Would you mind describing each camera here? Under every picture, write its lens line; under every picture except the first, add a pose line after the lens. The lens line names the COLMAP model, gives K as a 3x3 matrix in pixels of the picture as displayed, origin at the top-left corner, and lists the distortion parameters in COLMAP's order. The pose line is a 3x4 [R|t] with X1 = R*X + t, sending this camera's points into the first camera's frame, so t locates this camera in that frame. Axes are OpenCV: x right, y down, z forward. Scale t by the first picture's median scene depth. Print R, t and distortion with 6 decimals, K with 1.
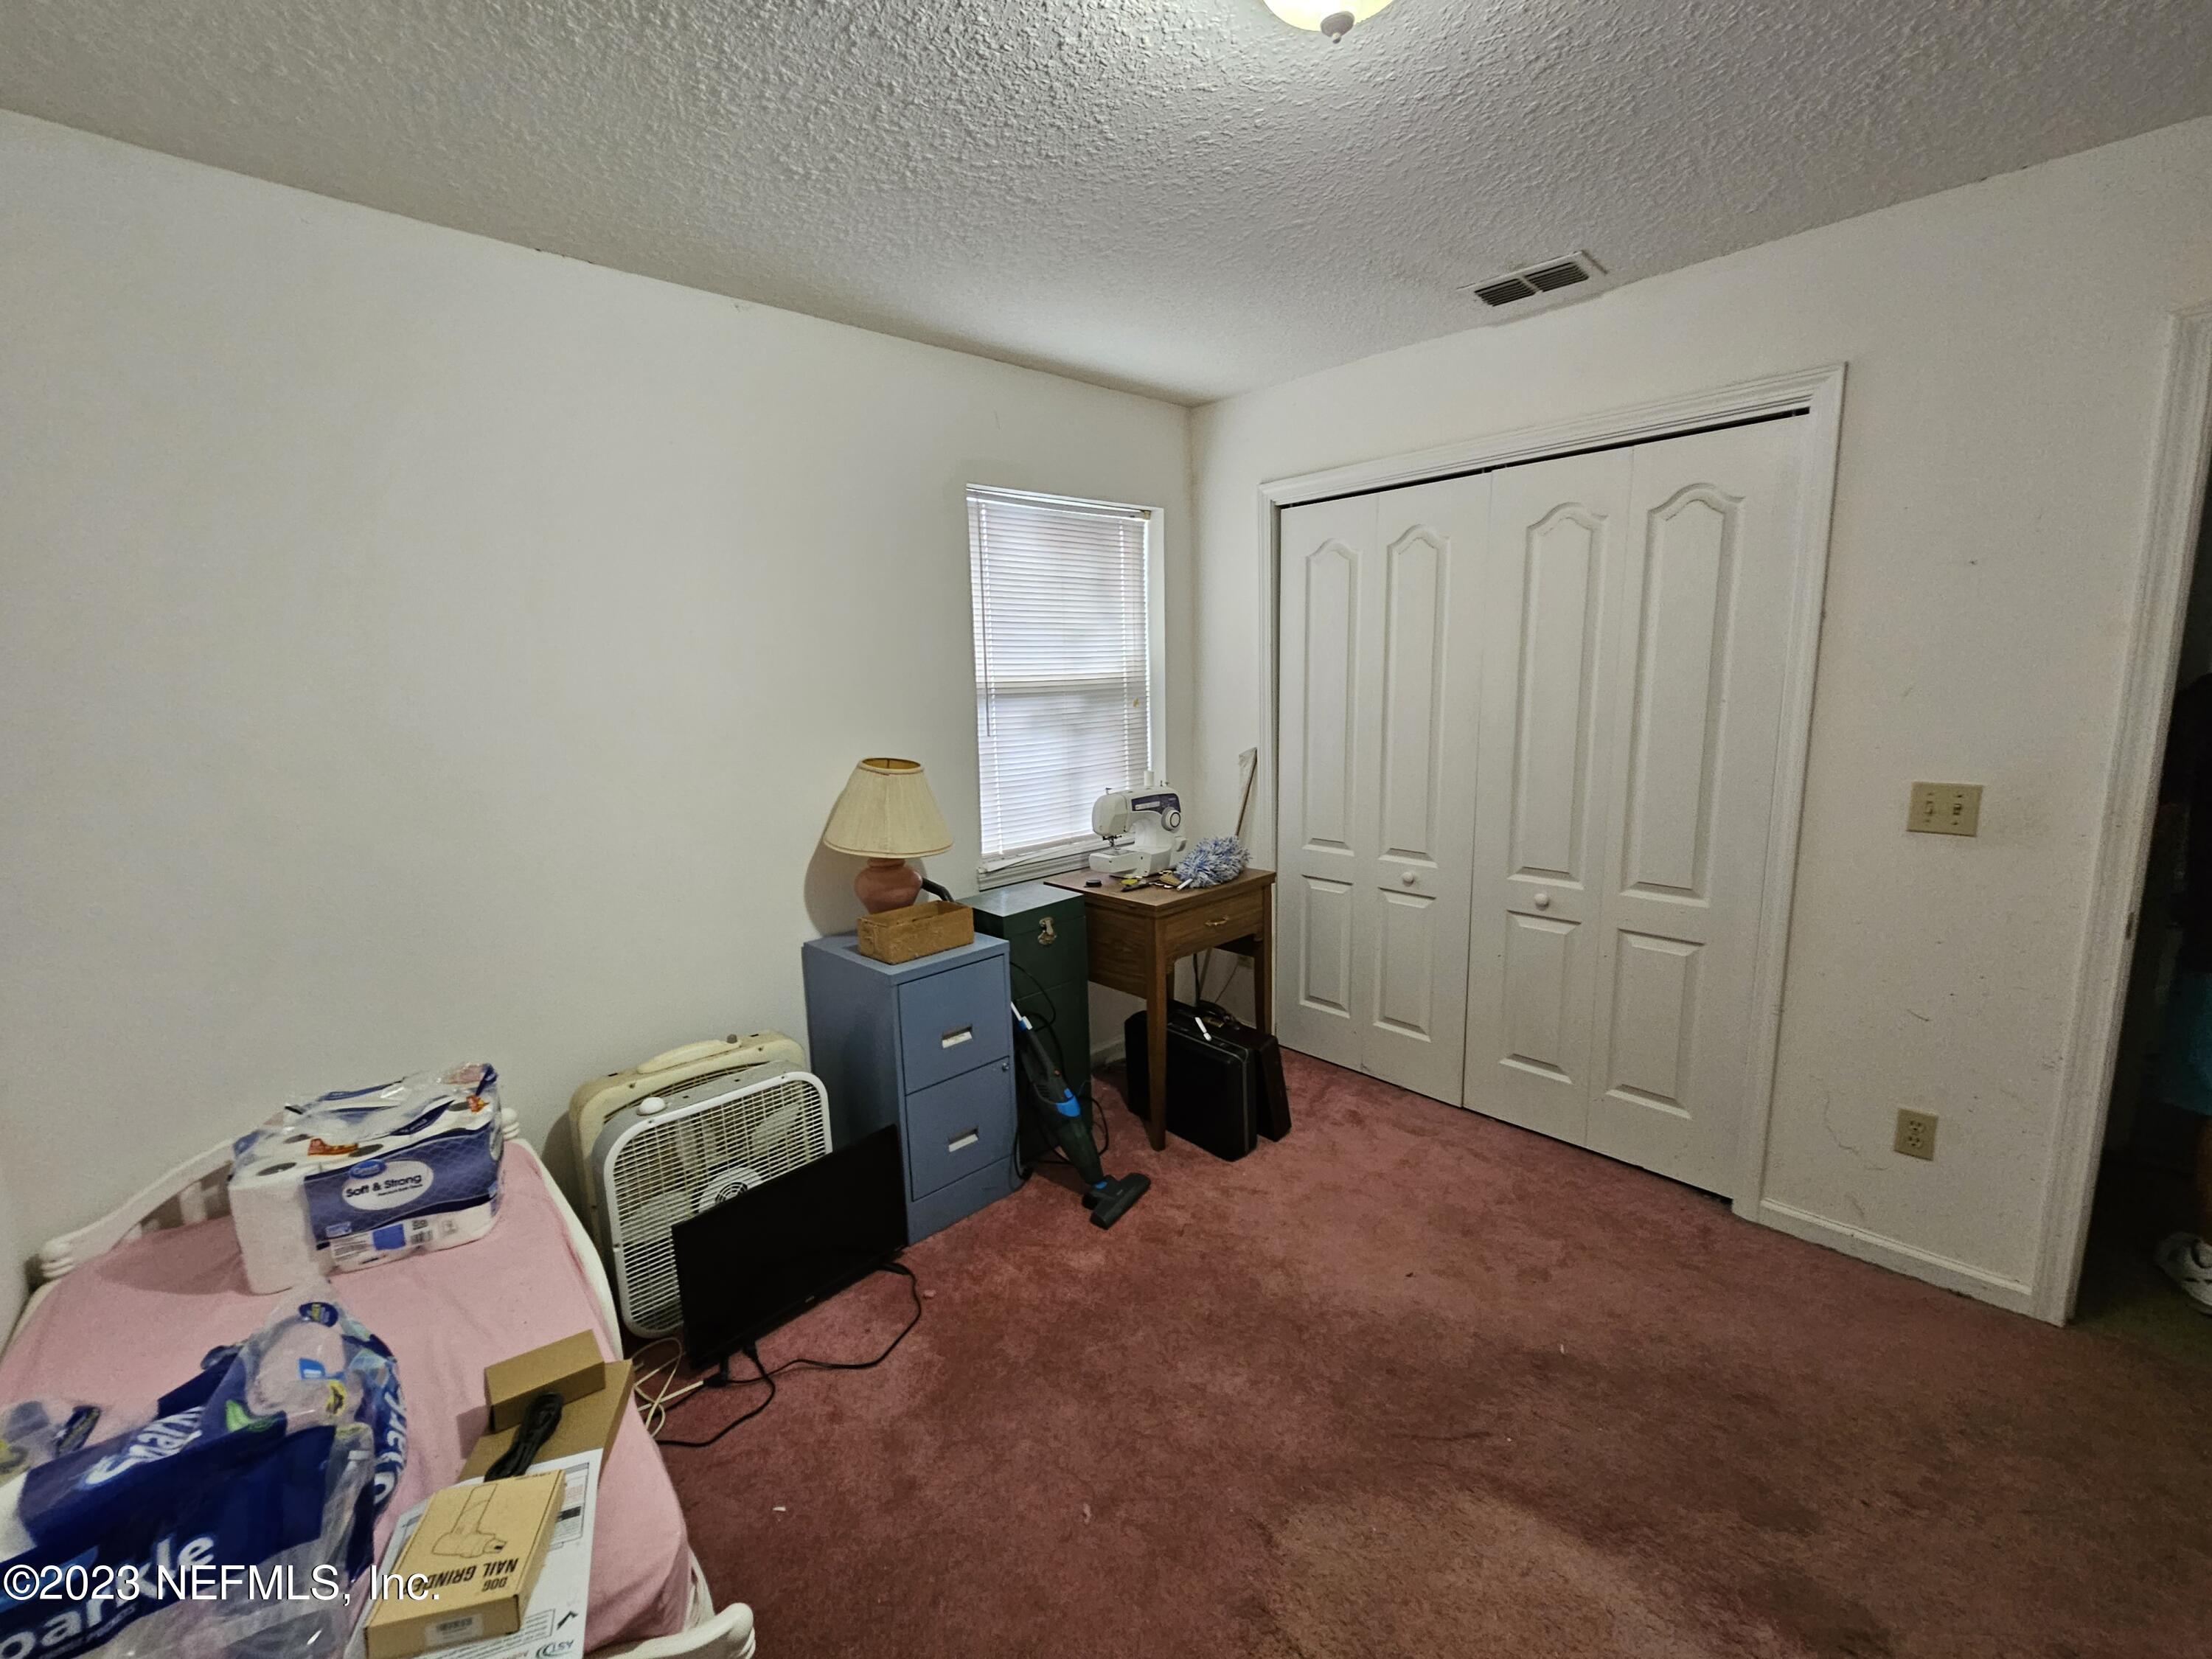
lens RADIAL K [[911.5, 0, 1096.8], [0, 911.5, 826.4], [0, 0, 1]] dist [0.002692, -0.000869]
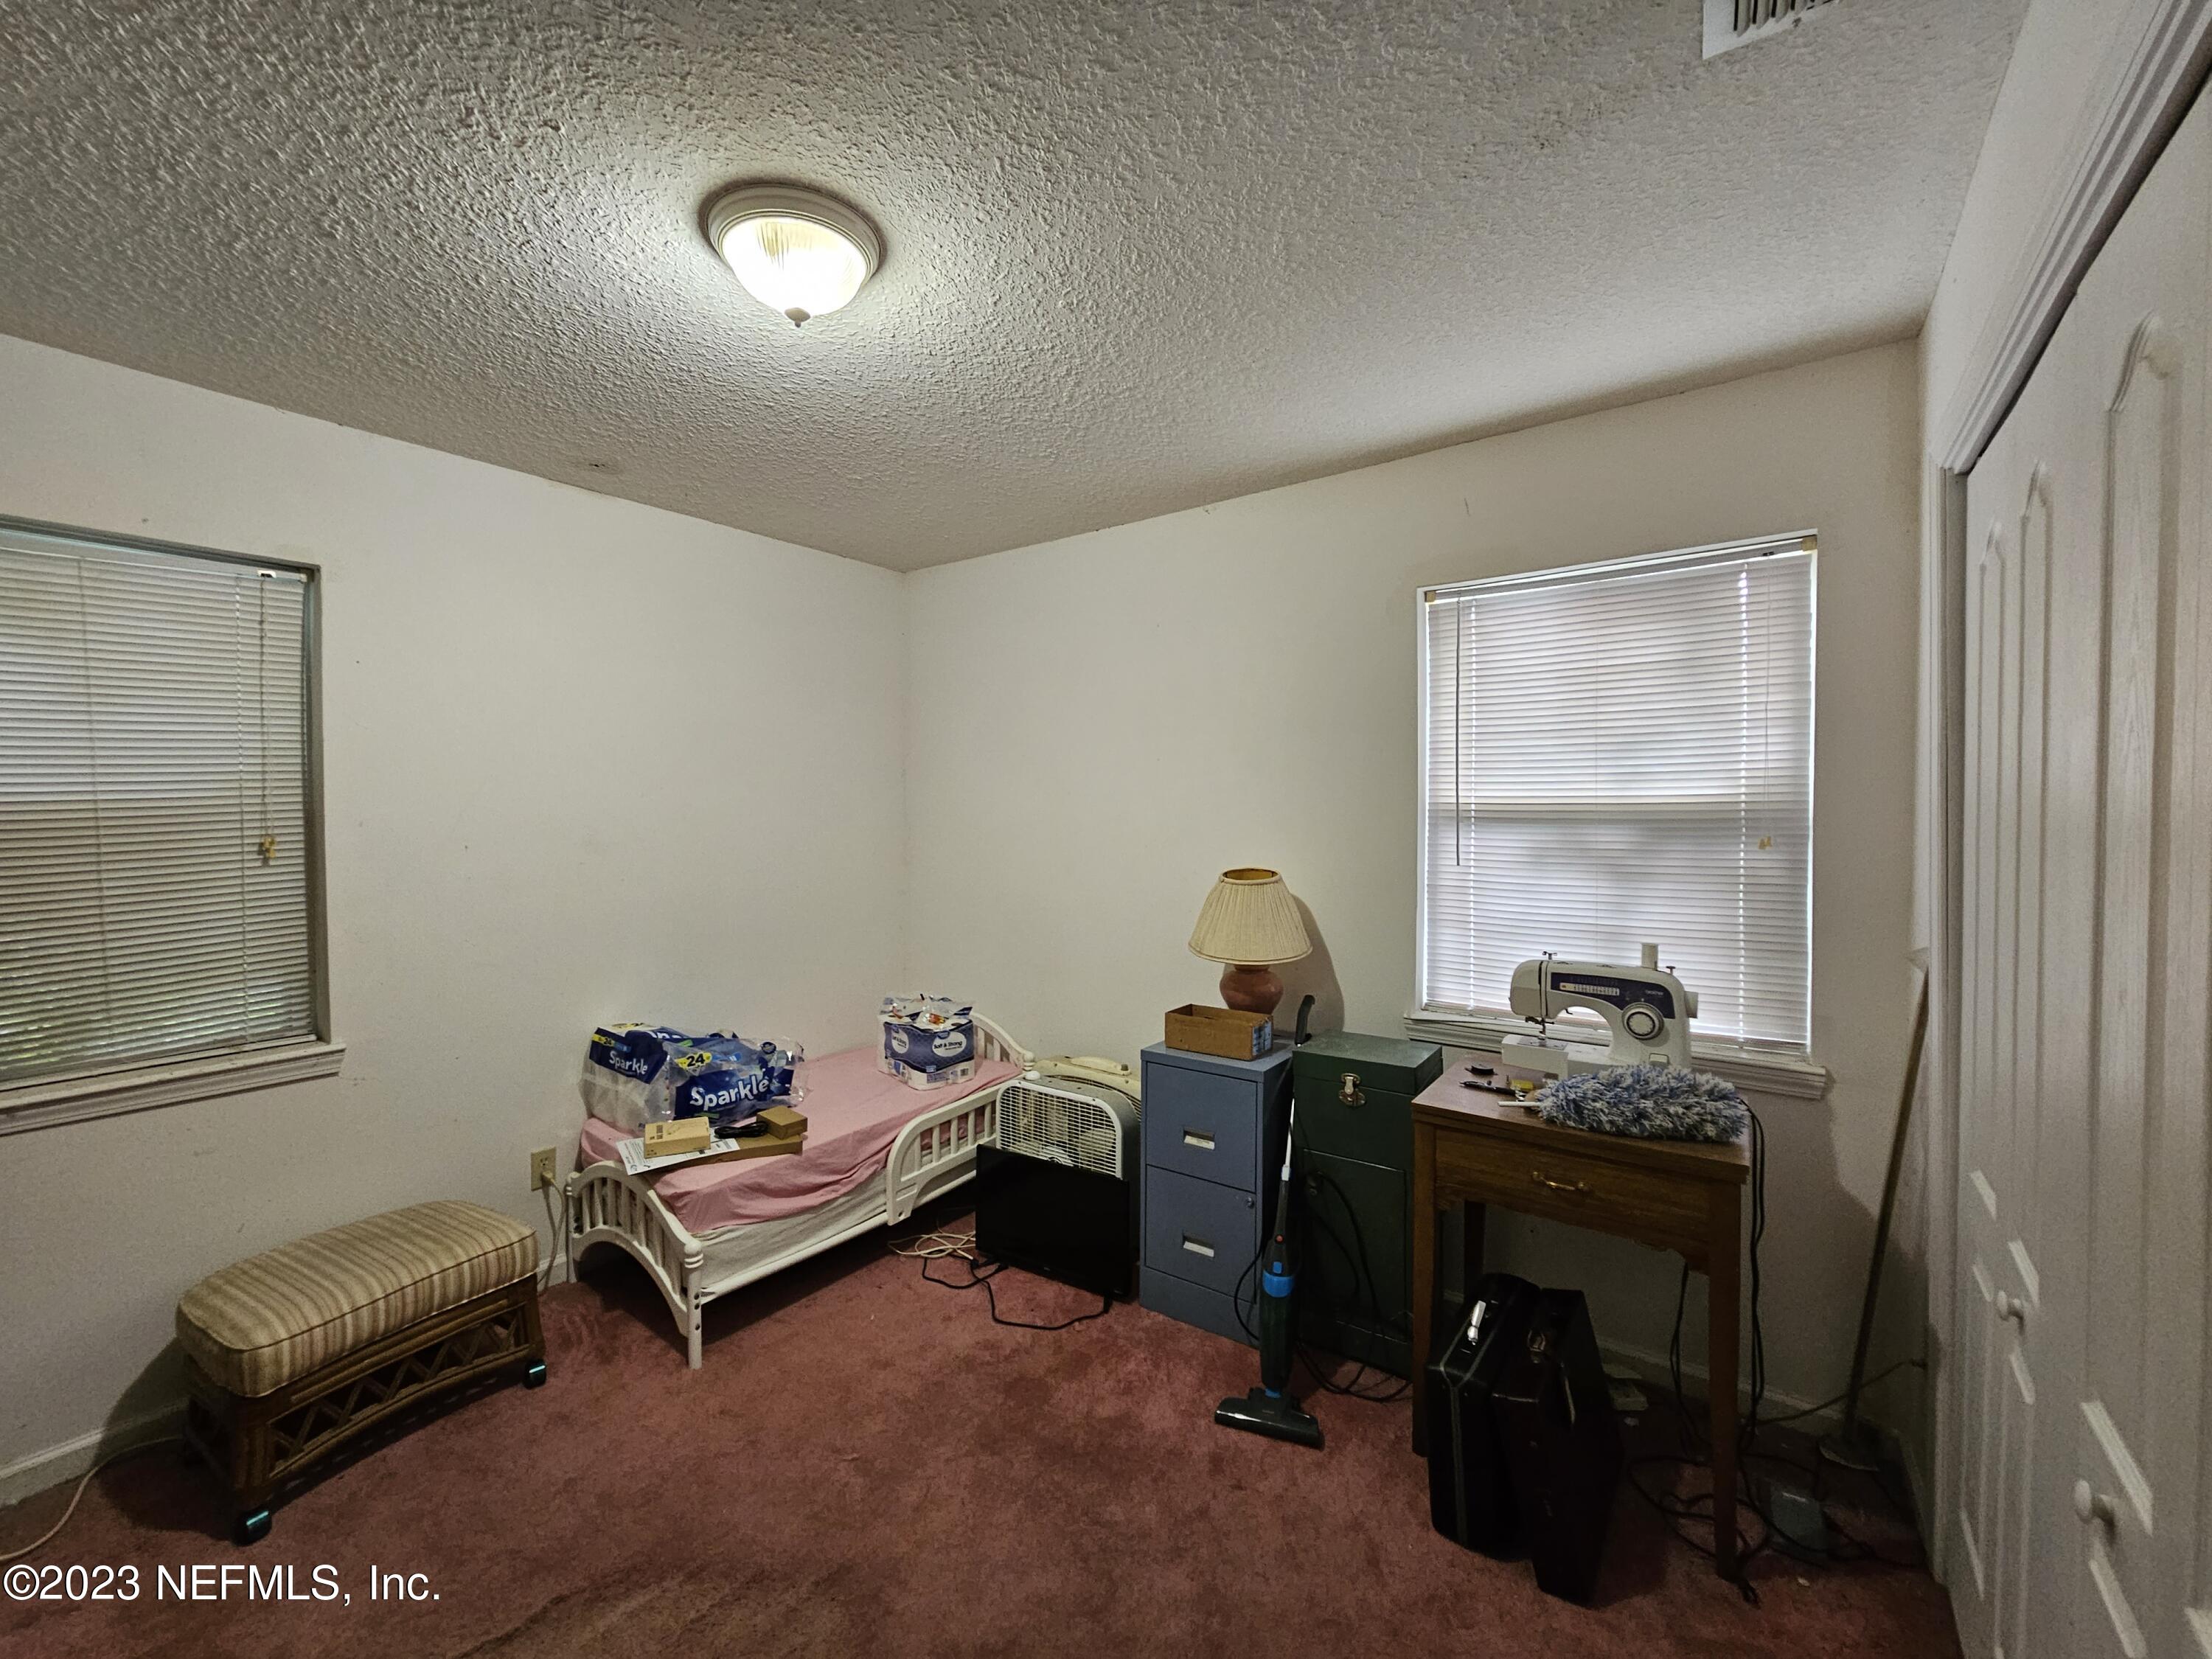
lens RADIAL K [[911.5, 0, 1096.6], [0, 911.5, 827.2], [0, 0, 1]] dist [0.002692, -0.000869]
pose [[0.196645, 0.054660, -0.978950, 0.721275], [-0.168407, 0.985490, 0.021197, -0.106134], [0.965904, 0.160693, 0.202997, 0.549956]]
